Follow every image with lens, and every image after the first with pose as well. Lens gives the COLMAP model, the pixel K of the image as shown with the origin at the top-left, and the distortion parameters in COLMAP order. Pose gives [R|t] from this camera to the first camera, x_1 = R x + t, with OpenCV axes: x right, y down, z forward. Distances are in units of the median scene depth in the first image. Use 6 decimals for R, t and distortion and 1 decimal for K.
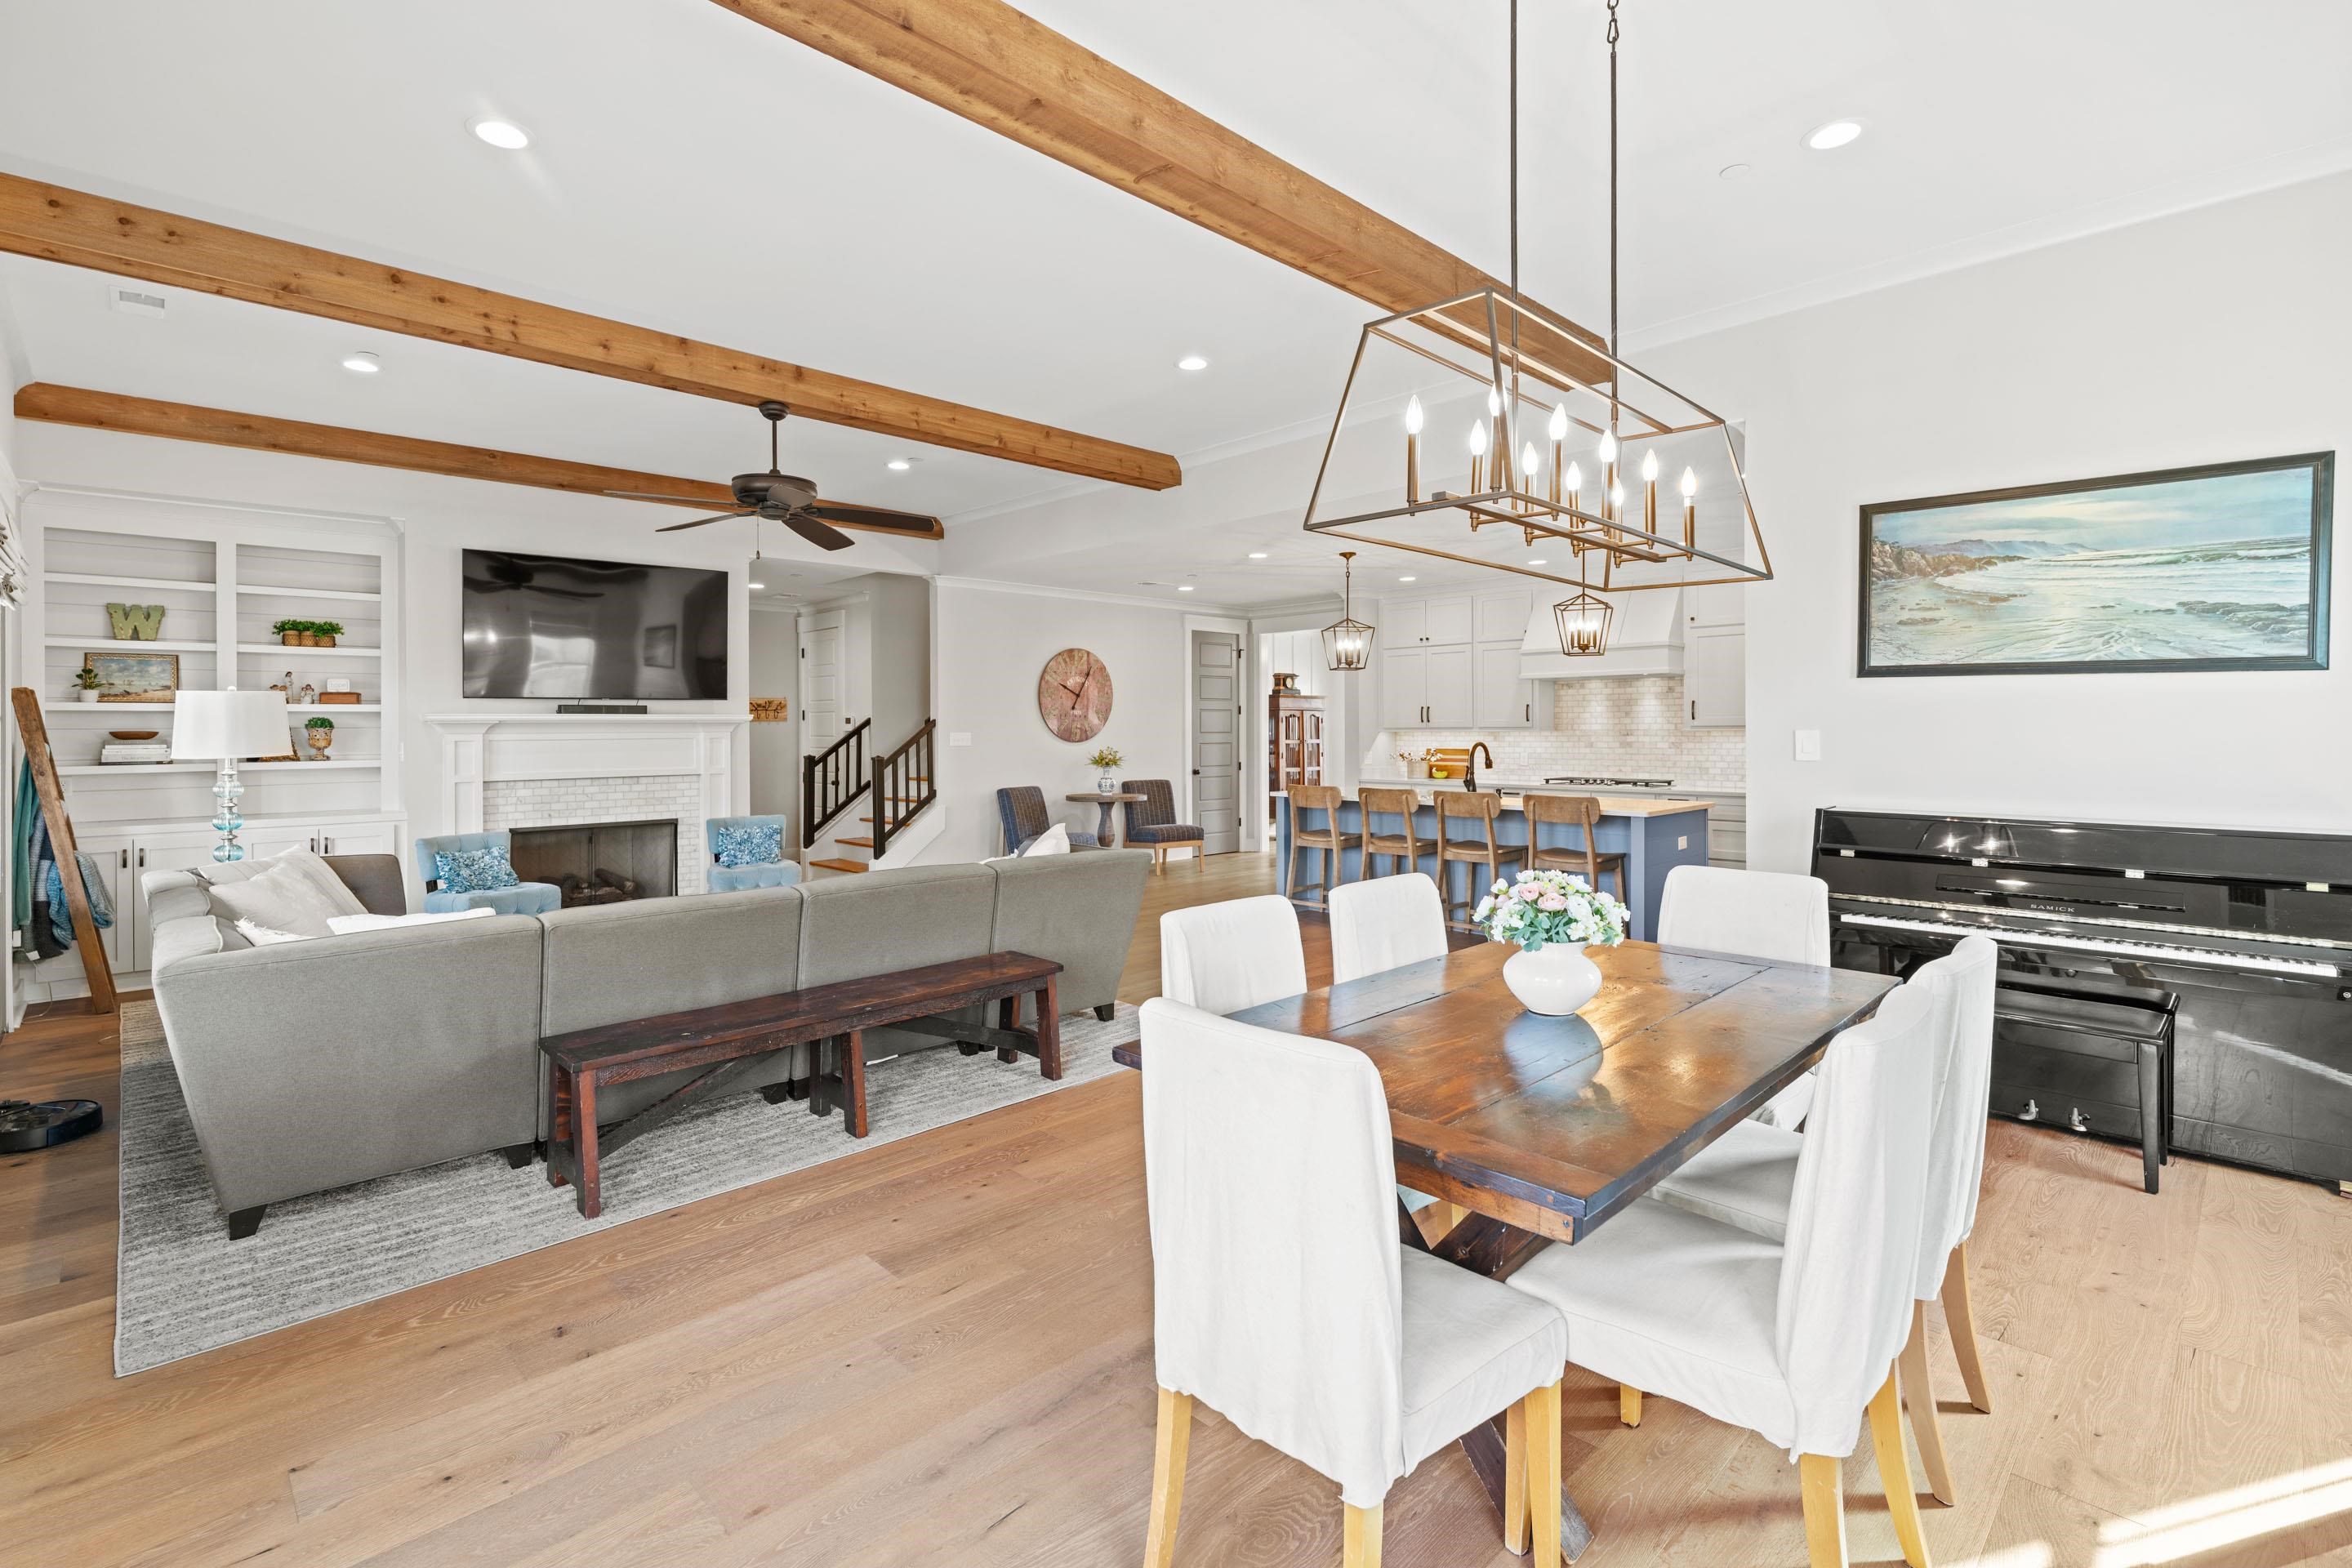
lens RADIAL K [[1072.0, 0, 1145.2], [0, 1072.0, 719.3], [0, 0, 1]] dist [-0.001517, -0.000093]
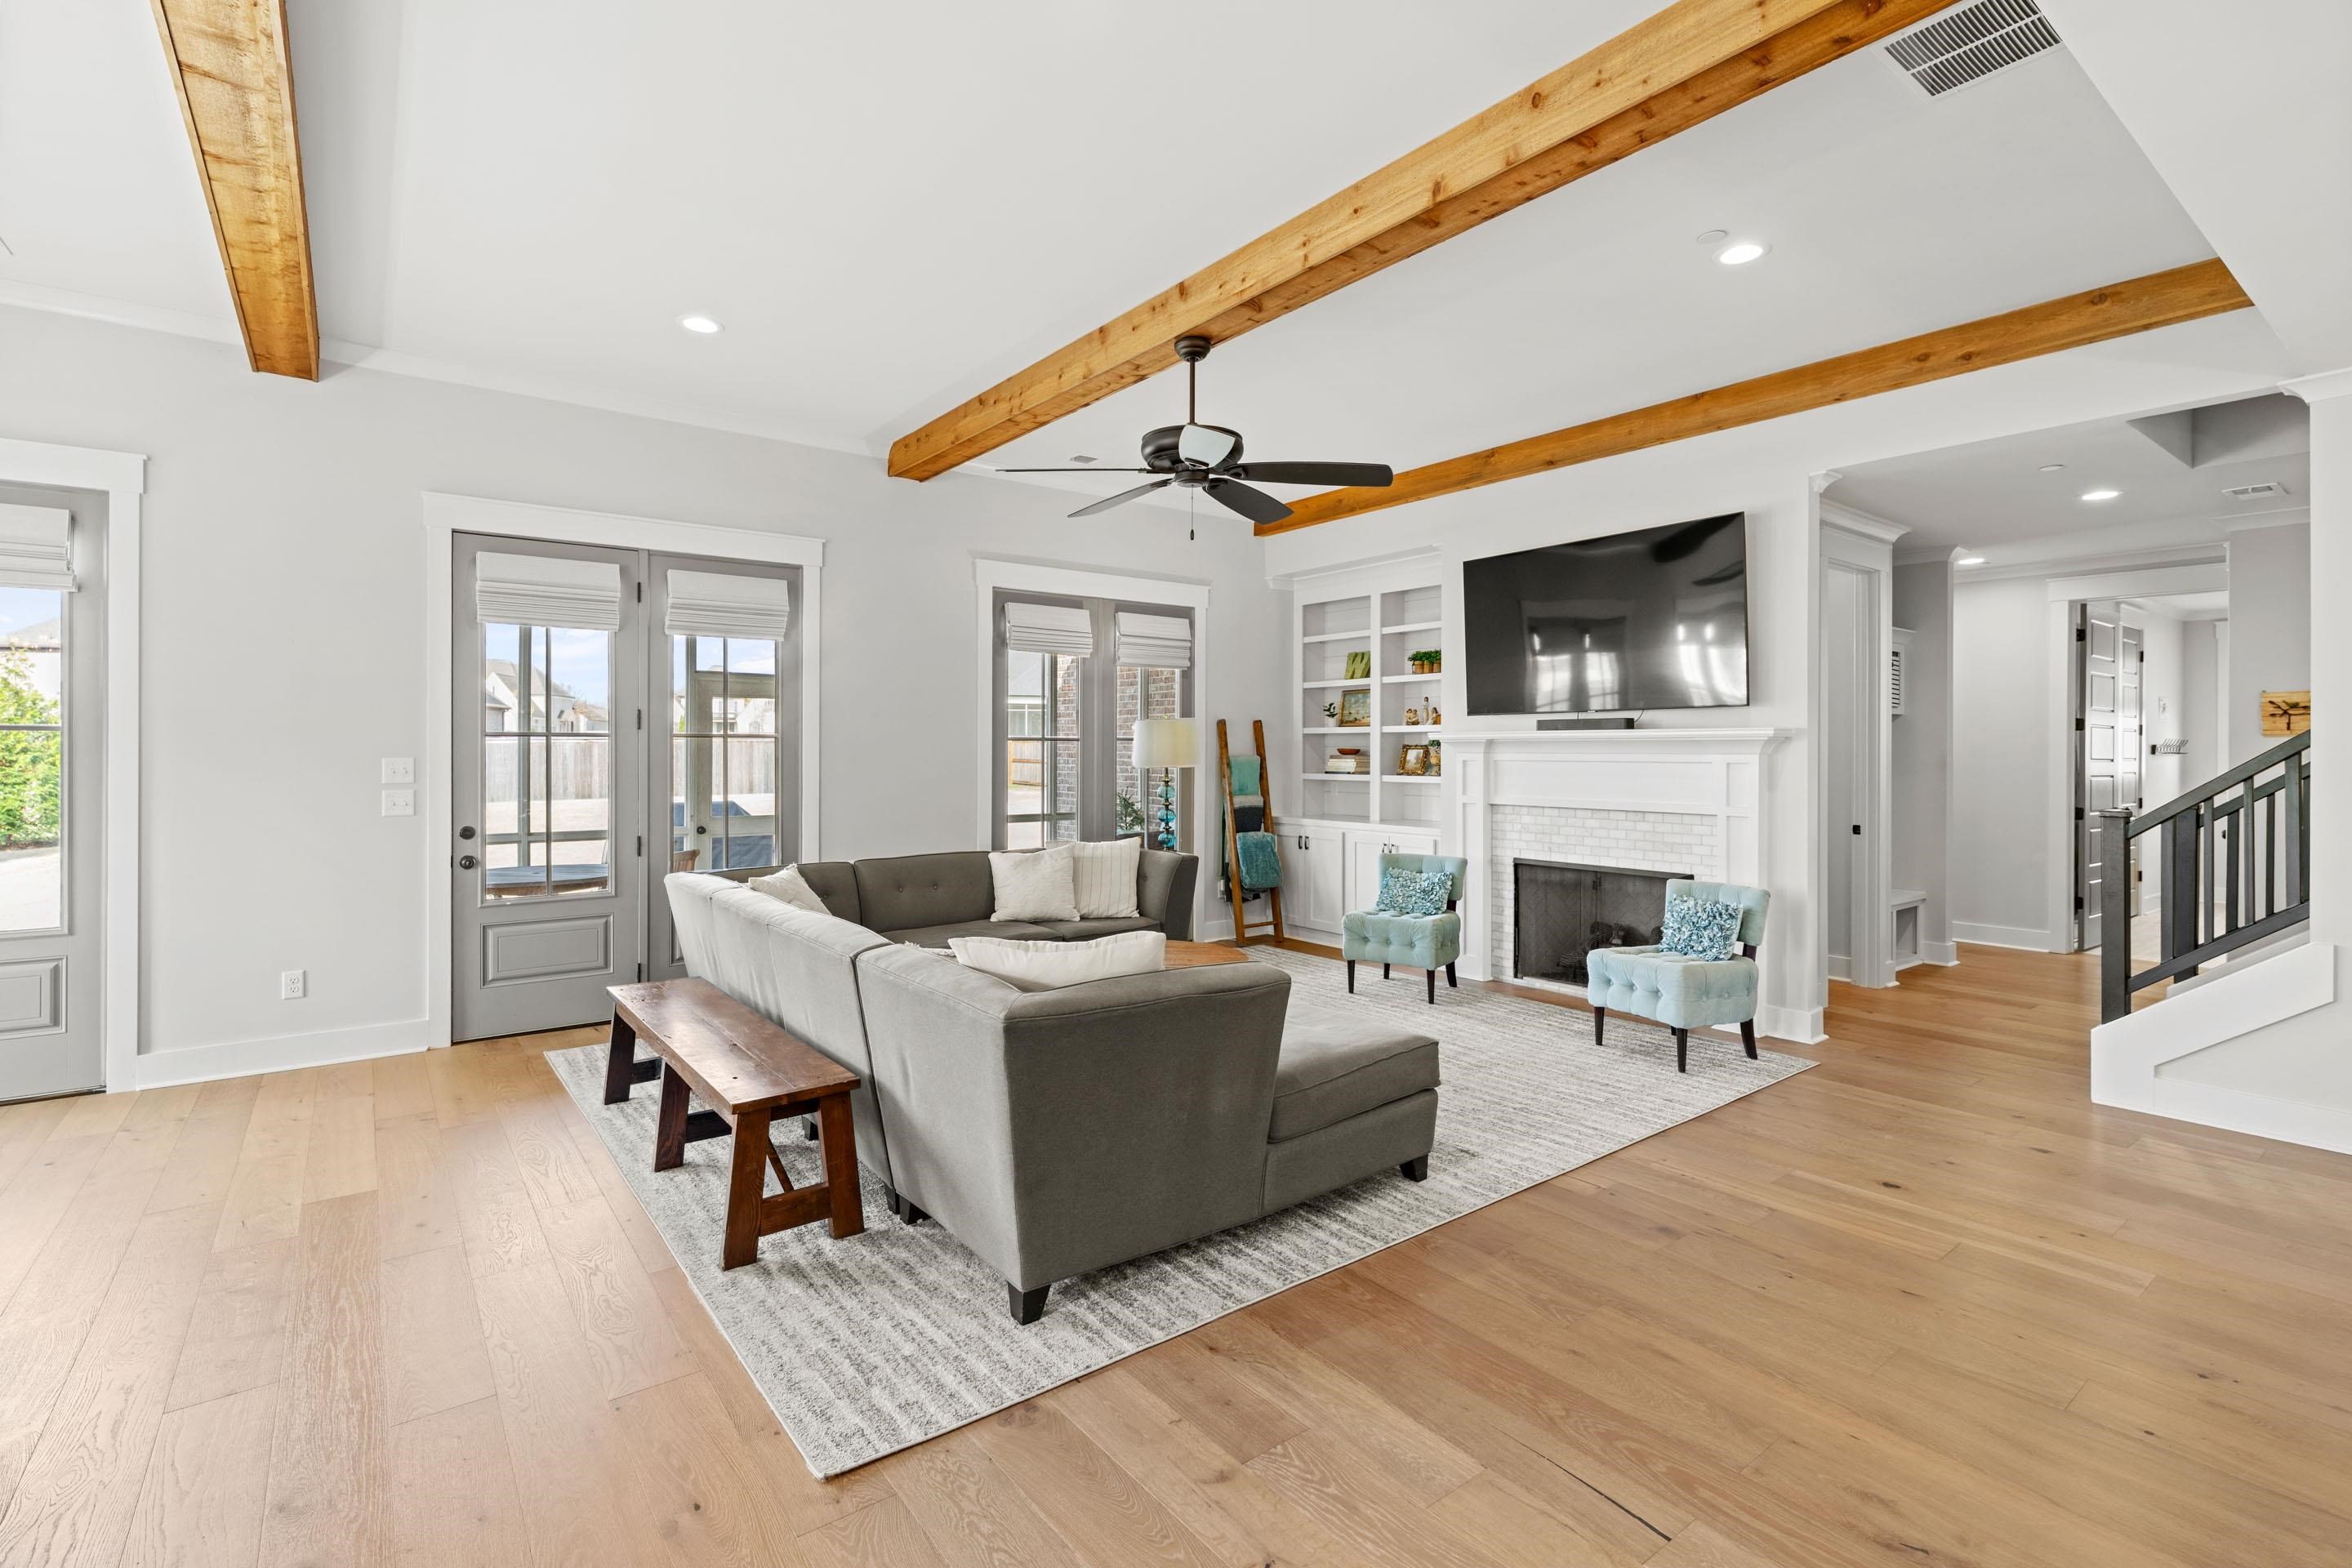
lens RADIAL K [[1072.0, 0, 1194.3], [0, 1072.0, 747.4], [0, 0, 1]] dist [-0.001517, -0.000093]
pose [[-0.092486, 0.005555, -0.995698, 0.342133], [0.007051, 0.999963, 0.004924, 0.001797], [0.995689, -0.006565, -0.092522, 0.821310]]
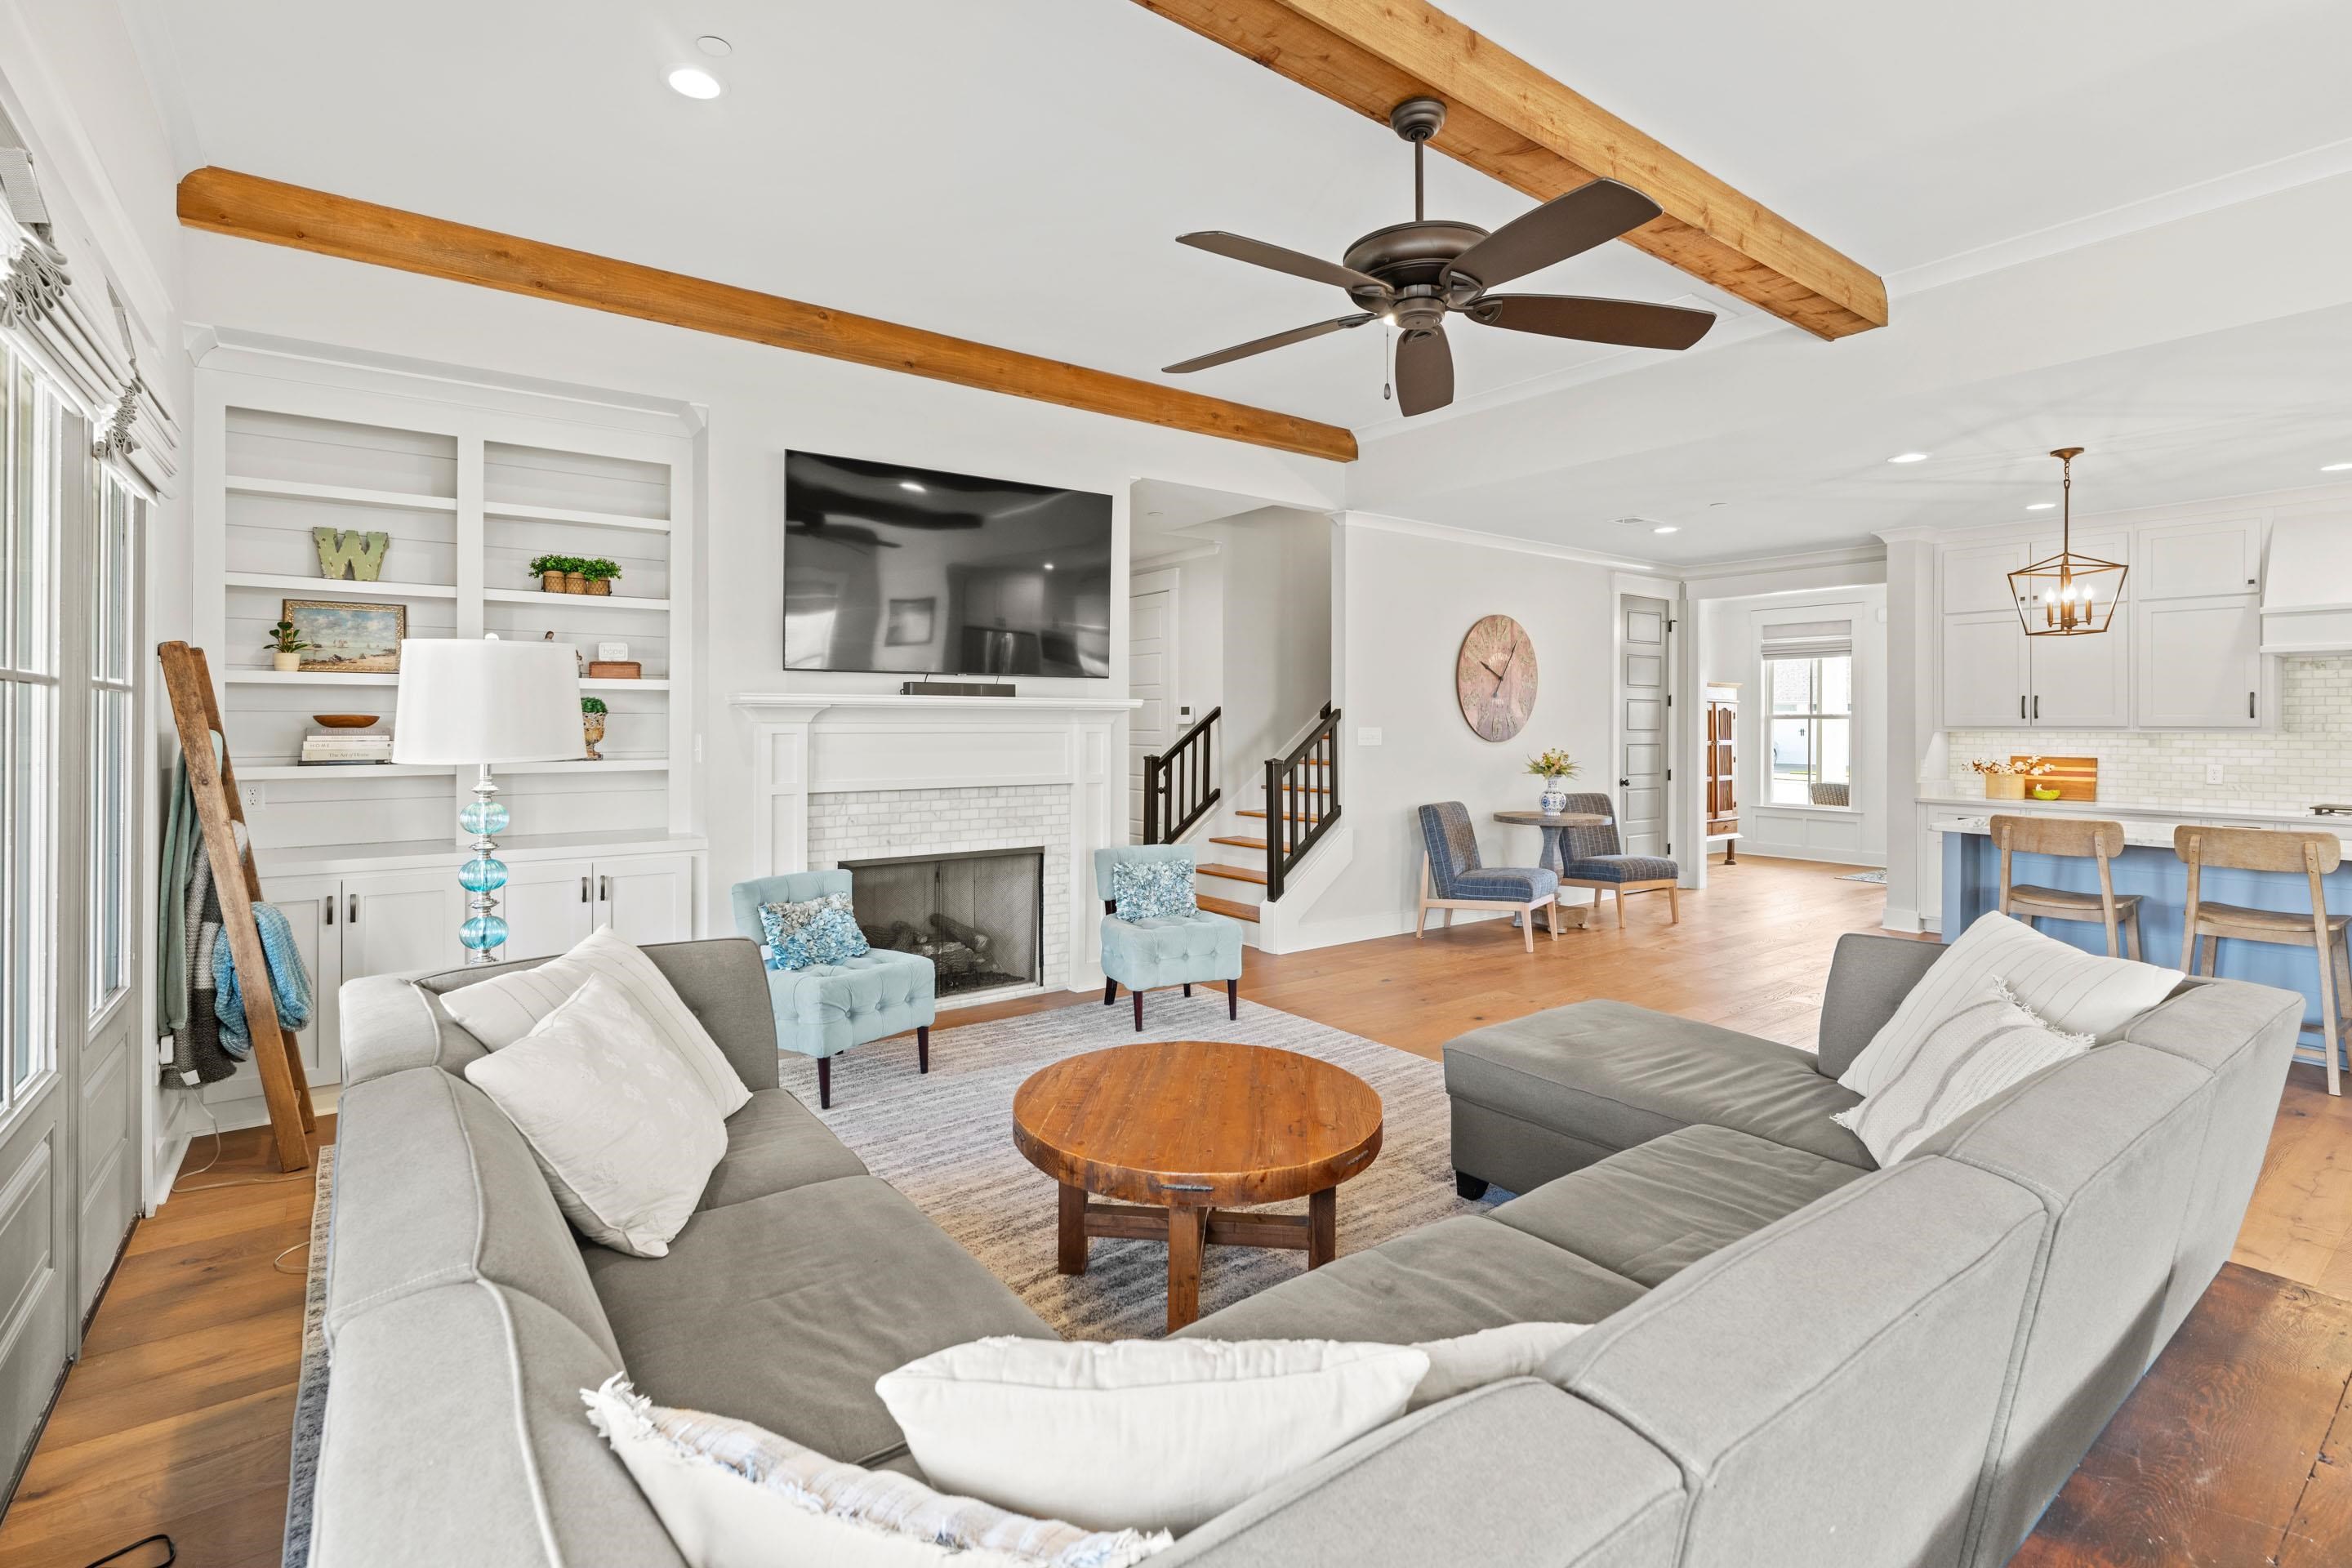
lens RADIAL K [[1072.0, 0, 1138.0], [0, 1072.0, 712.5], [0, 0, 1]] dist [-0.001517, -0.000093]
pose [[0.991017, 0.007252, -0.133541, -0.315063], [-0.007467, 0.999971, -0.001114, 0.005771], [0.133530, 0.002101, 0.991043, 0.348046]]
